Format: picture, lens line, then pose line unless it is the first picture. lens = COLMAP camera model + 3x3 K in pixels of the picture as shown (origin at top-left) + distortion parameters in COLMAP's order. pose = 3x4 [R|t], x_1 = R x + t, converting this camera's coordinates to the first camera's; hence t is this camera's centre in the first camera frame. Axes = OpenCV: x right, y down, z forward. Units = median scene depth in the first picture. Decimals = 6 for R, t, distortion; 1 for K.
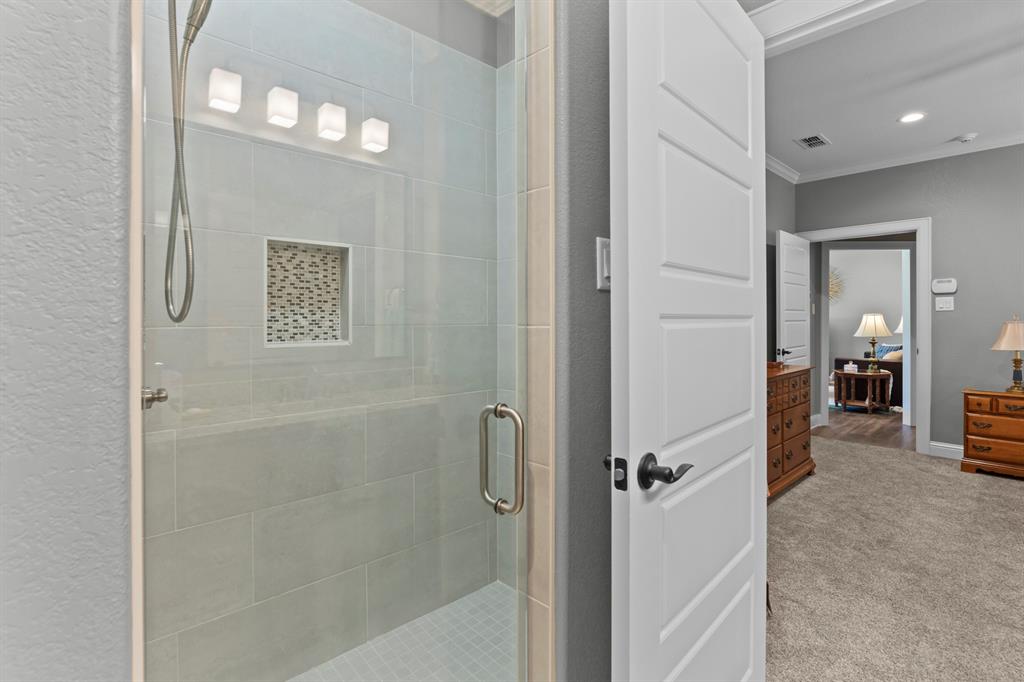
lens RADIAL K [[497.2, 0, 512.0], [0, 497.2, 318.7], [0, 0, 1]] dist [-0.003683, 0.000366]
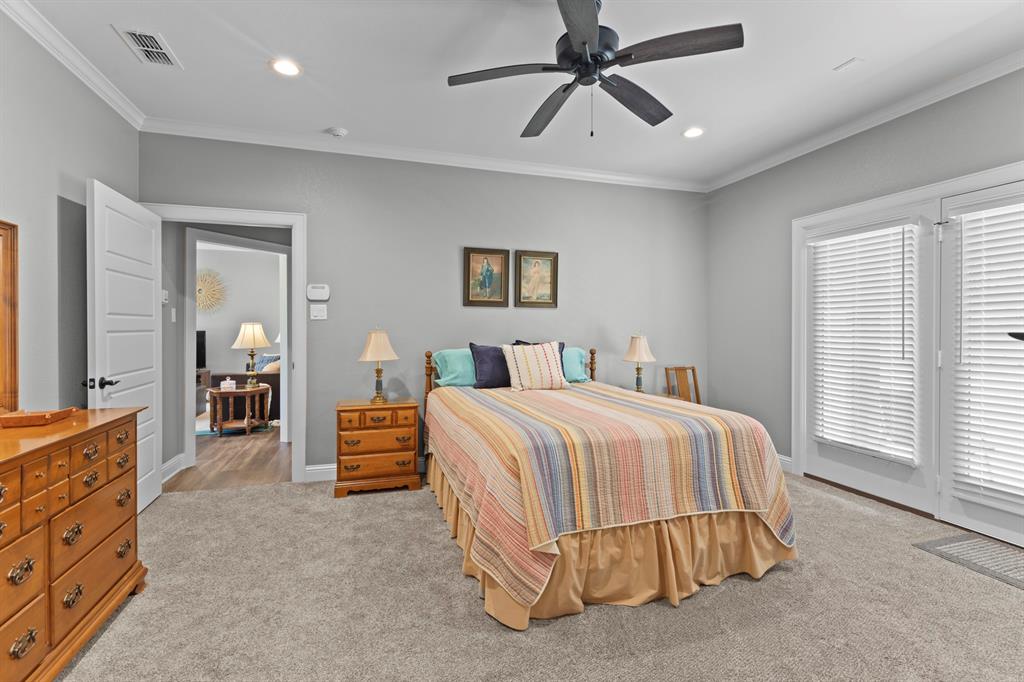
lens RADIAL K [[463.0, 0, 511.6], [0, 463.0, 333.5], [0, 0, 1]] dist [-0.000173, 0.000134]
pose [[0.433529, -0.006757, 0.901114, 0.215946], [-0.002988, 0.999956, 0.008935, 0.000559], [-0.901134, -0.006566, 0.433490, 0.259439]]
